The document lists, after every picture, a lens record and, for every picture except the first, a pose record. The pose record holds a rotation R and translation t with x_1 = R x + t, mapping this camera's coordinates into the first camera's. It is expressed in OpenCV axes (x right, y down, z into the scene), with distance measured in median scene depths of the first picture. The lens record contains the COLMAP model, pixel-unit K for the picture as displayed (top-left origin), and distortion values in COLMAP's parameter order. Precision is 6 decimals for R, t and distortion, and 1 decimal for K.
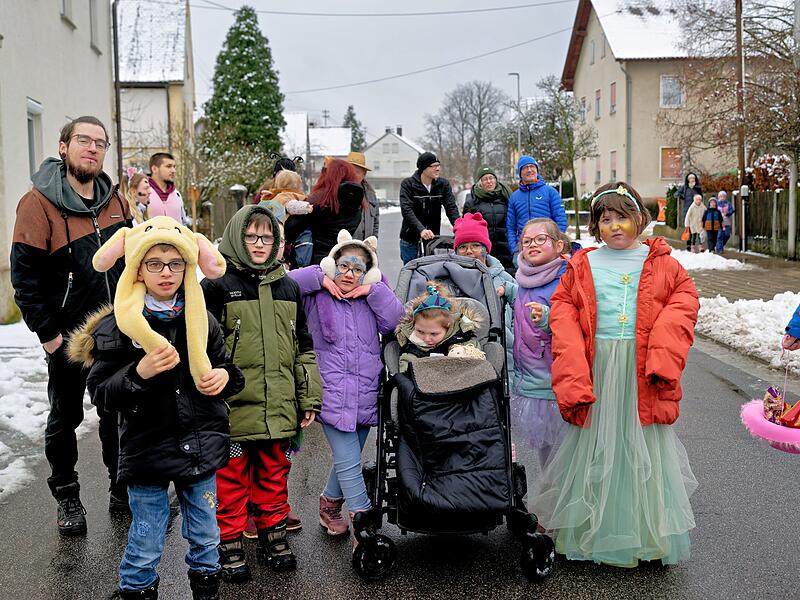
lens RADIAL K [[846.6, 0, 400.0], [0, 846.6, 300.0], [0, 0, 1]] dist [0.001506, -0.003073]
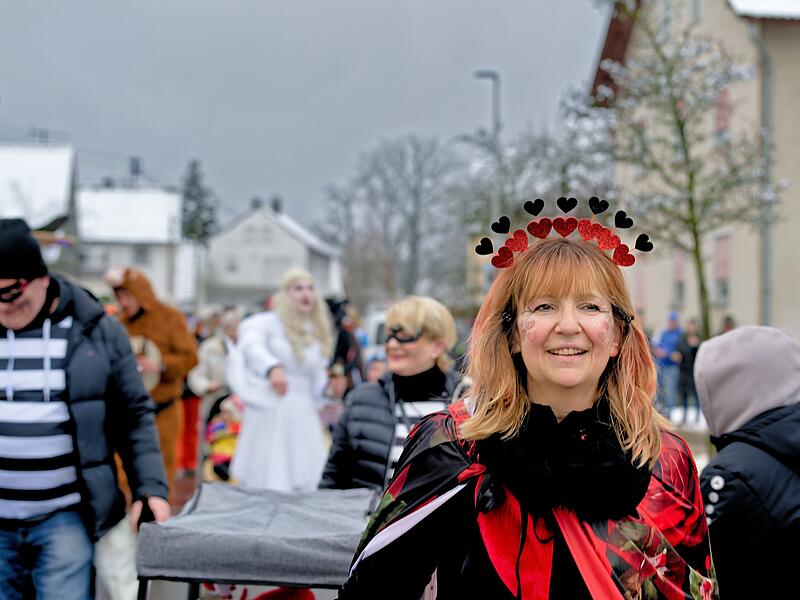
lens RADIAL K [[1125.5, 0, 400.0], [0, 1125.5, 300.0], [0, 0, 1]] dist [0.011546, 0.011044]
pose [[0.996359, 0.035103, 0.077695, 0.023056], [-0.023978, 0.989896, -0.139754, -0.028793], [-0.081816, 0.137382, 0.987133, 0.221619]]
